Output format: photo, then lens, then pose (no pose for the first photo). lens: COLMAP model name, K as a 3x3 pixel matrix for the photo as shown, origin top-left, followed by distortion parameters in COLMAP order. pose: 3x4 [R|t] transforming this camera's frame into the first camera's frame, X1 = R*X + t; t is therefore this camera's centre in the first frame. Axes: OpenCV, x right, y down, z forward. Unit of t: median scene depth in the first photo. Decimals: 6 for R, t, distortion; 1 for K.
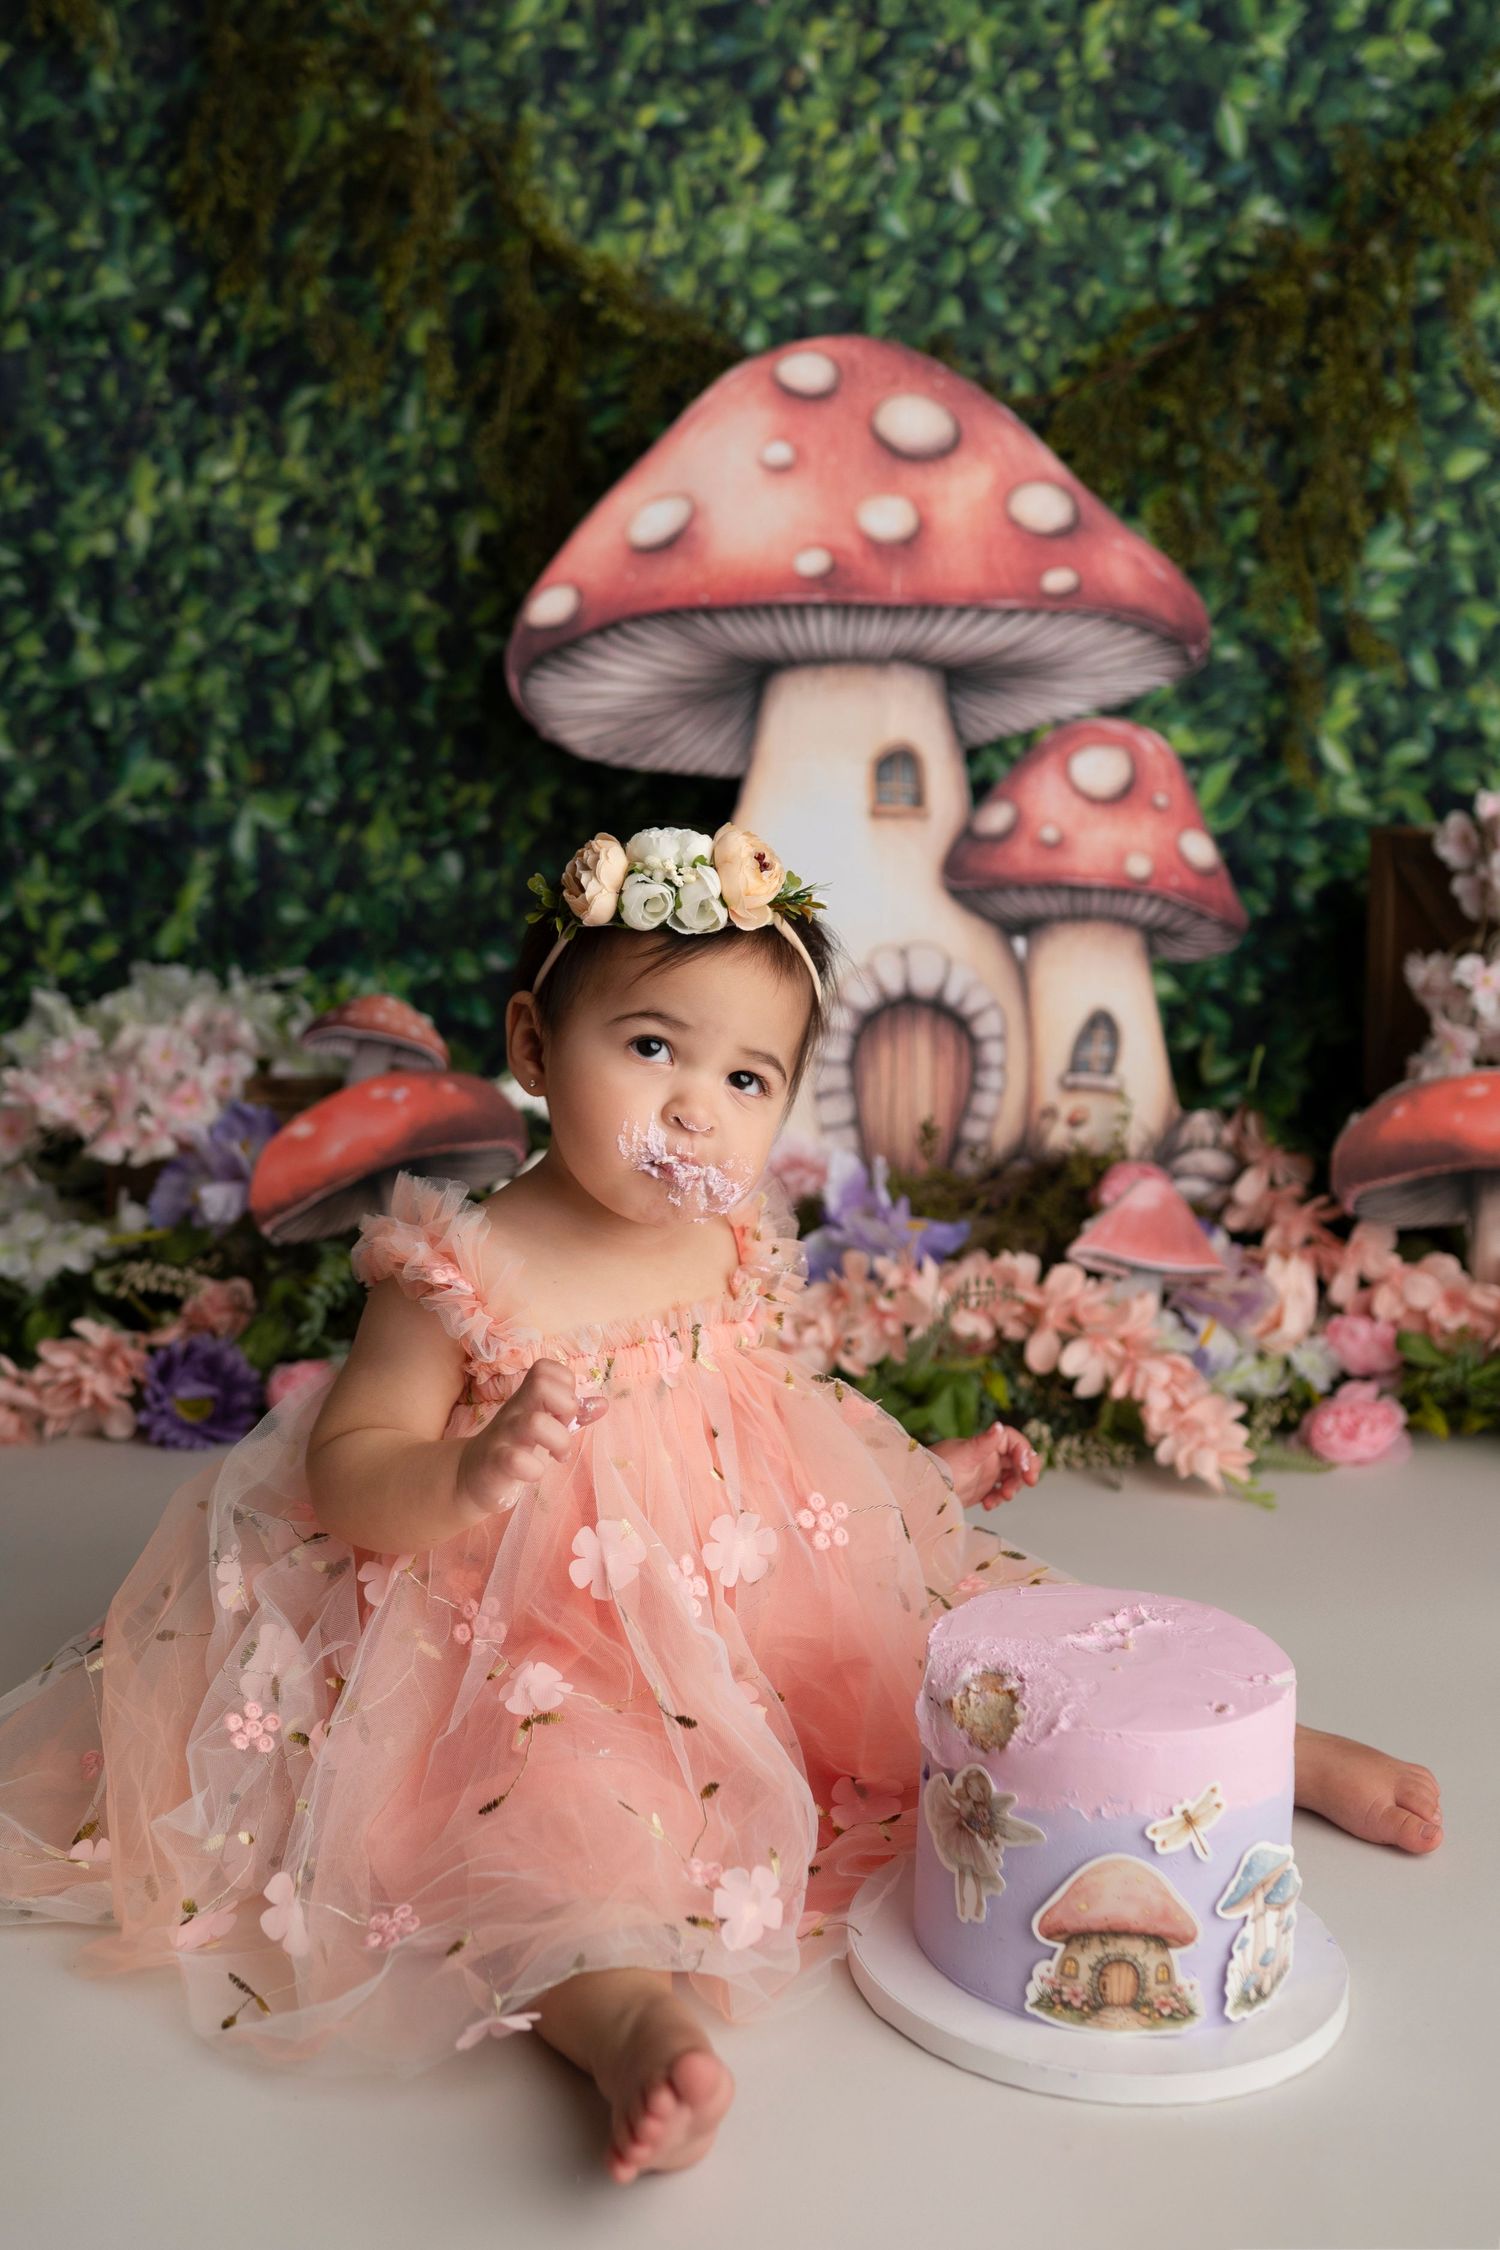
lens RADIAL K [[2774.3, 0, 670.0], [0, 2774.3, 815.8], [0, 0, 1]] dist [-0.001936, 0.000000]
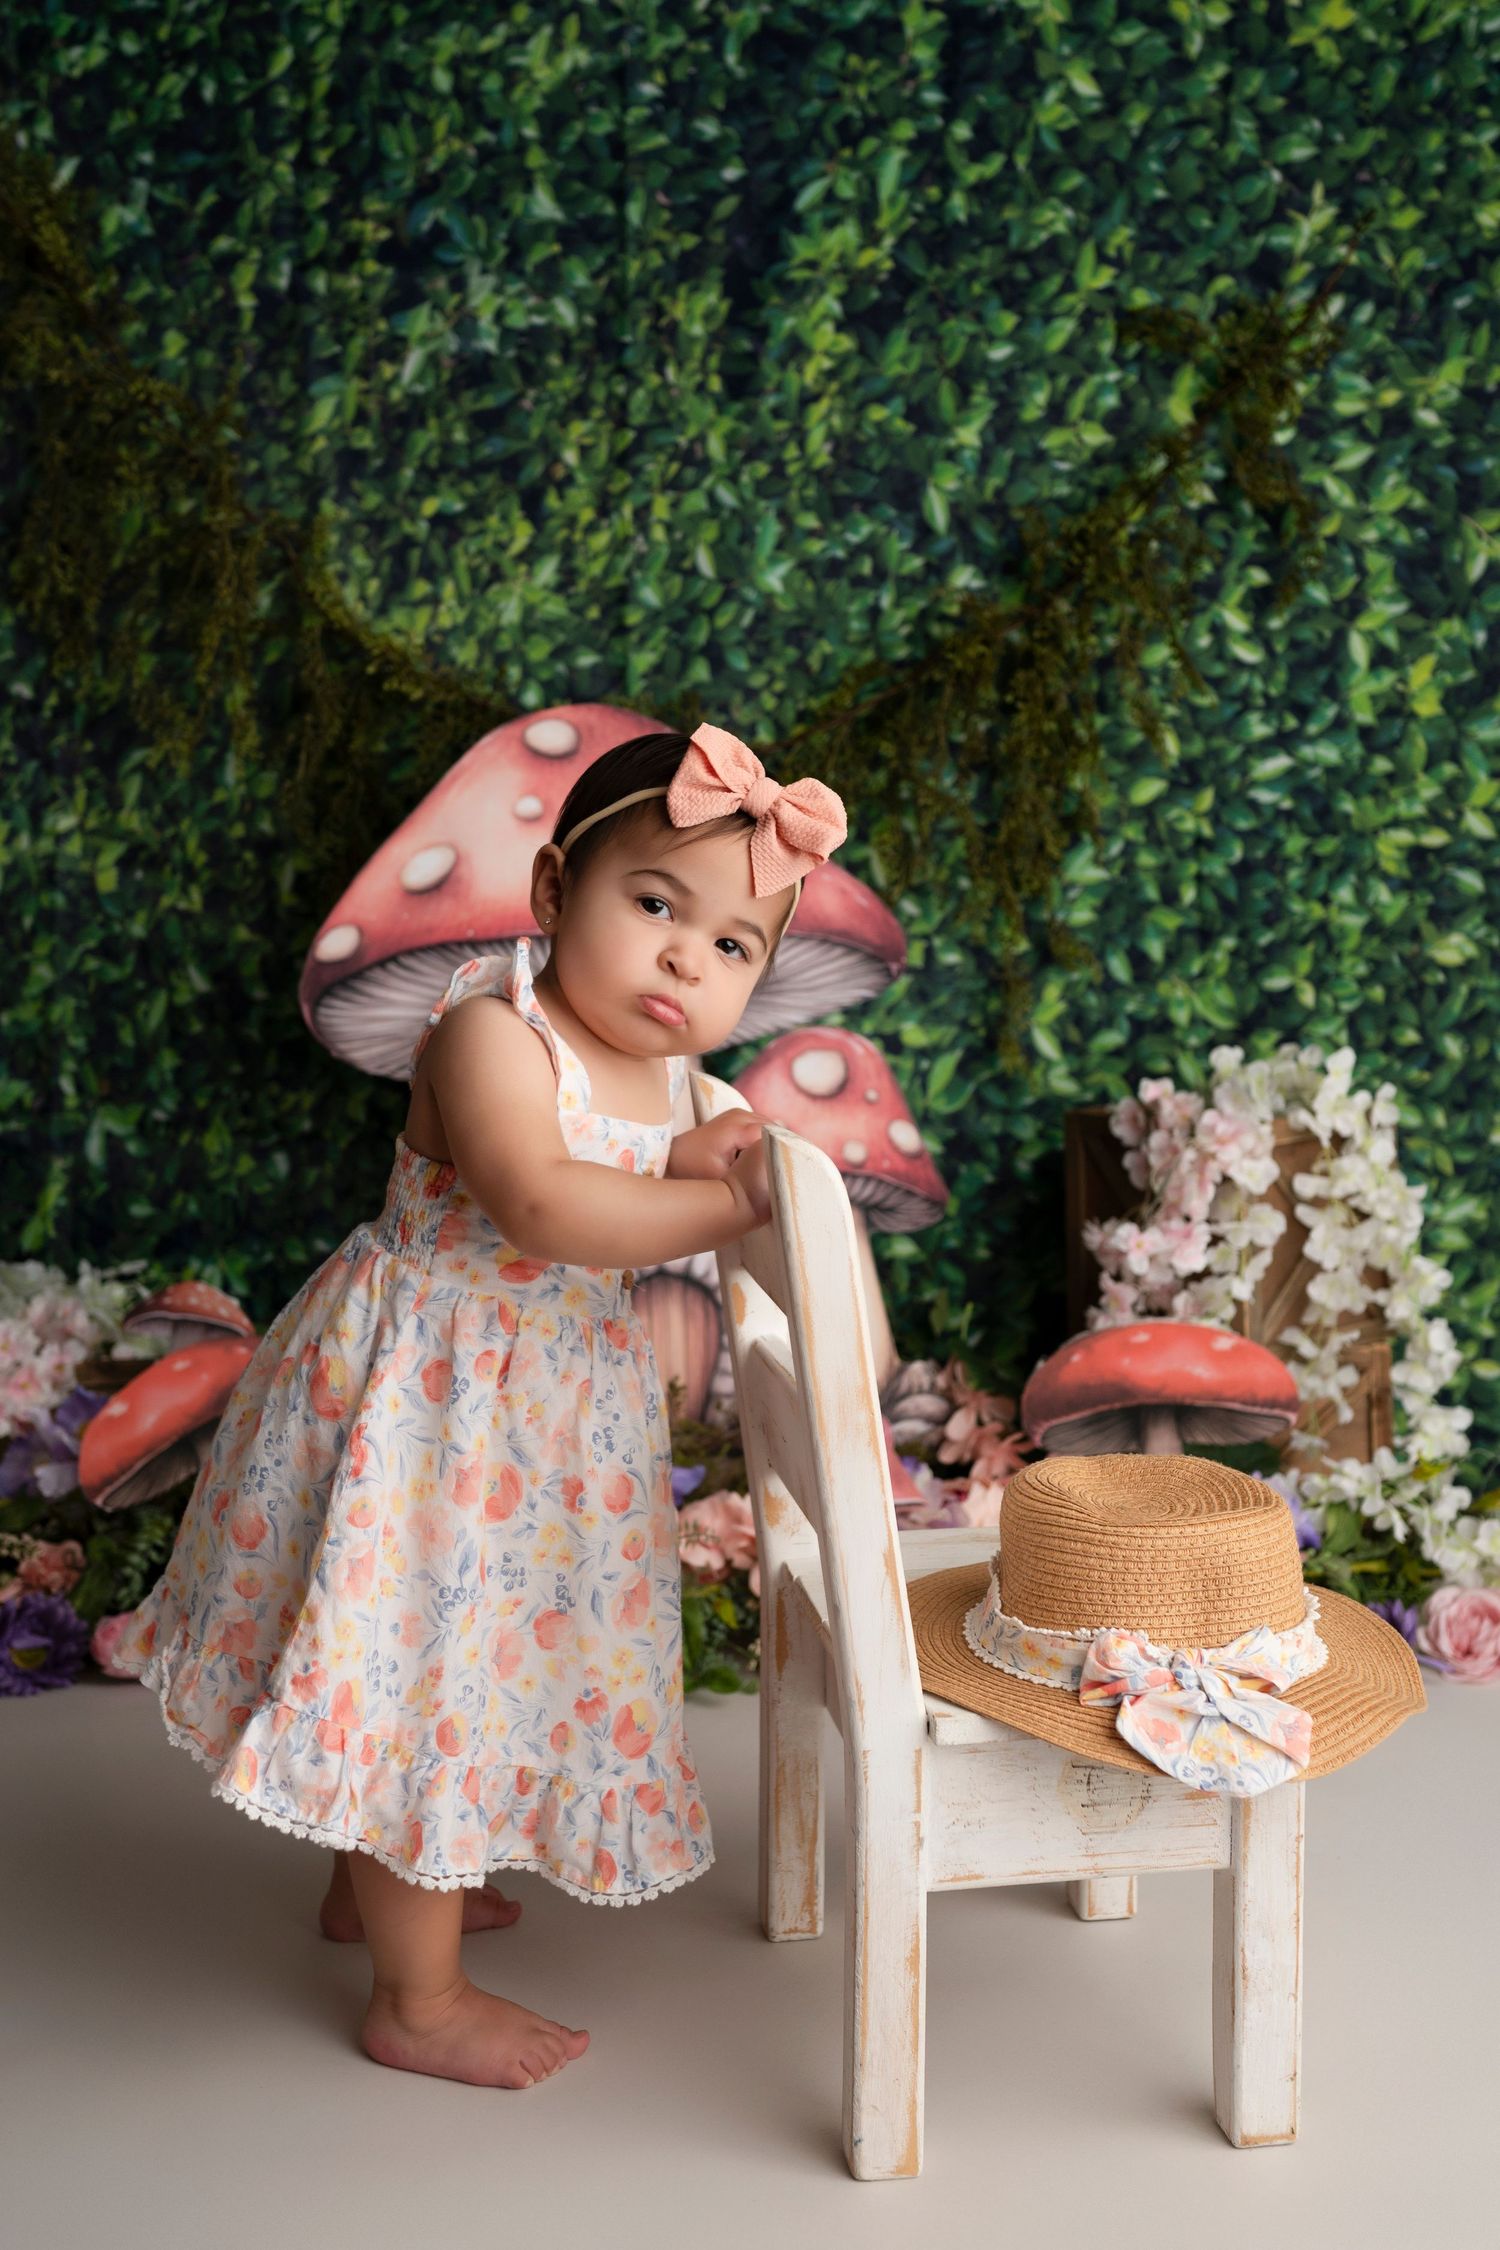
lens RADIAL K [[2524.6, 0, 790.9], [0, 2524.6, 1019.0], [0, 0, 1]] dist [-0.002413, 0.000000]
pose [[0.998393, -0.029276, 0.048512, 0.084527], [0.029785, 0.999508, -0.009798, -0.025635], [-0.048202, 0.011227, 0.998775, -0.048864]]
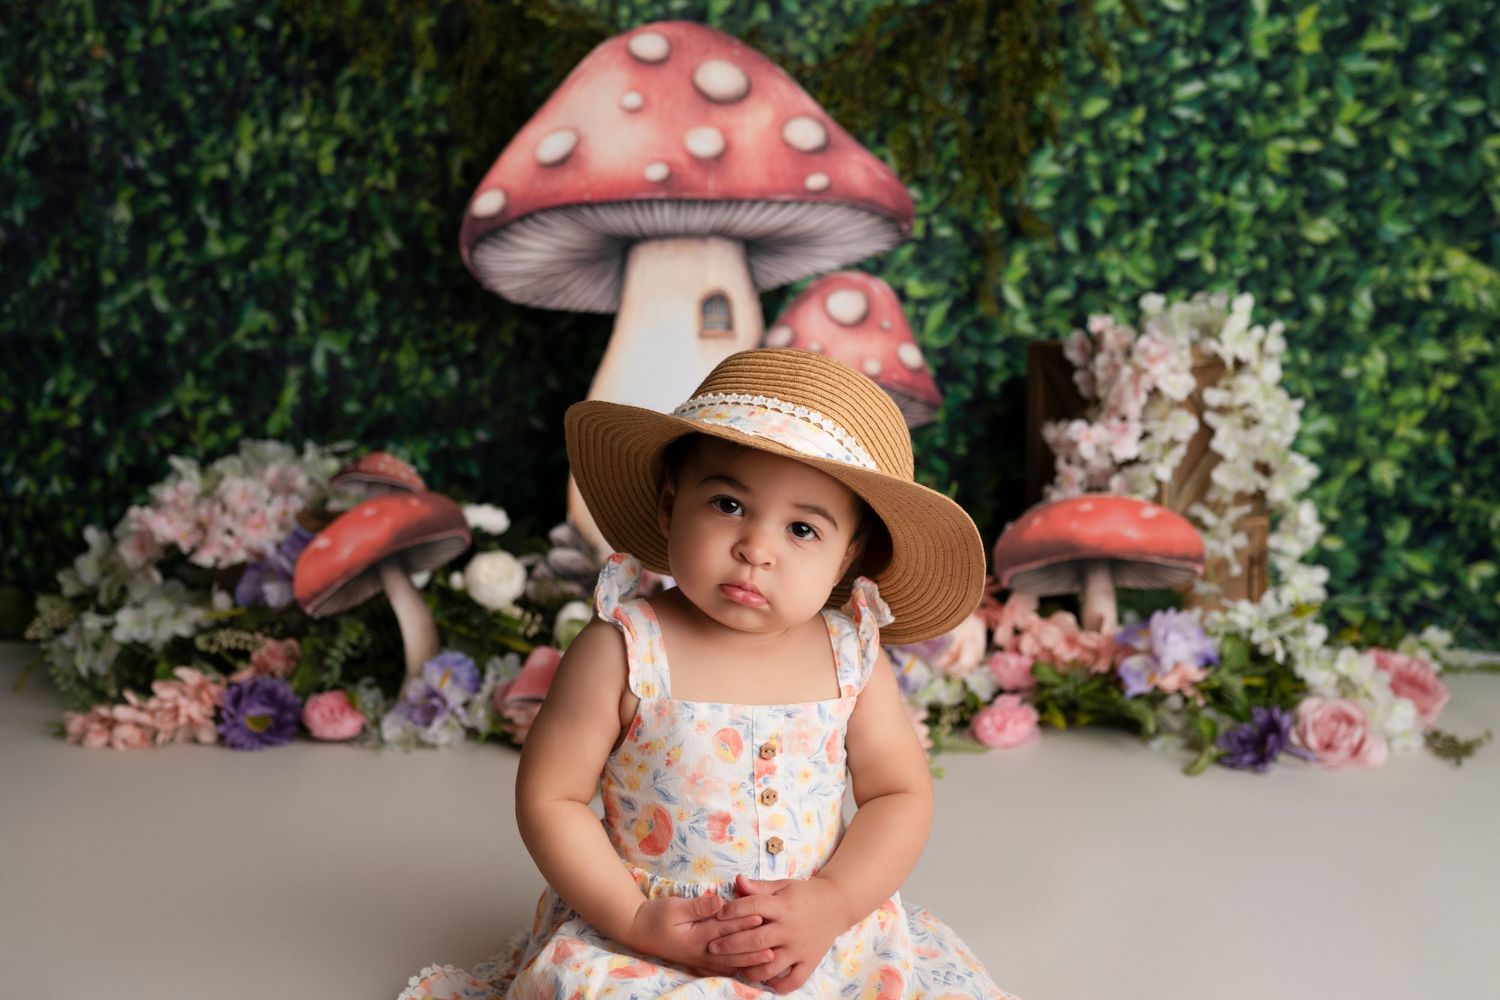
lens RADIAL K [[1598.8, 0, 743.9], [0, 1598.8, 458.4], [0, 0, 1]] dist [-0.002581, 0.000000]
pose [[0.999896, -0.014070, 0.003273, 0.085199], [0.013844, 0.998035, 0.061112, 0.012280], [-0.004126, -0.061060, 0.998126, 0.095083]]
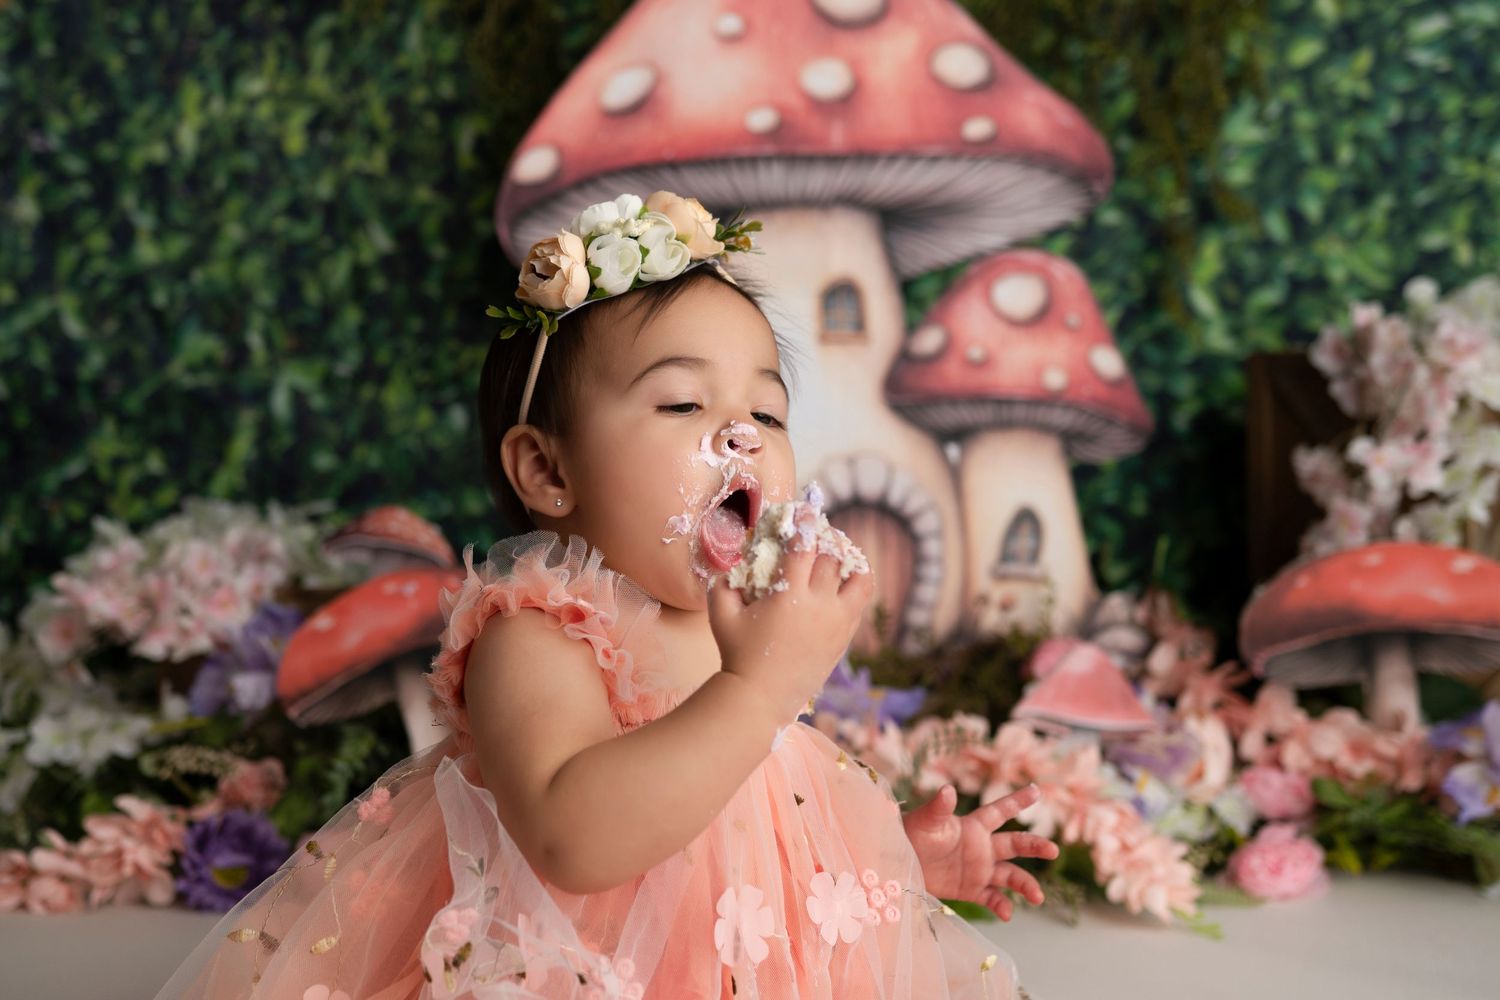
lens RADIAL K [[1873.5, 0, 623.6], [0, 1873.5, 430.9], [0, 0, 1]] dist [-0.004136, 0.000000]
pose [[0.999613, -0.027713, -0.002203, -0.006887], [0.027591, 0.998671, -0.043521, 0.062247], [0.003406, 0.043444, 0.999050, 0.209941]]
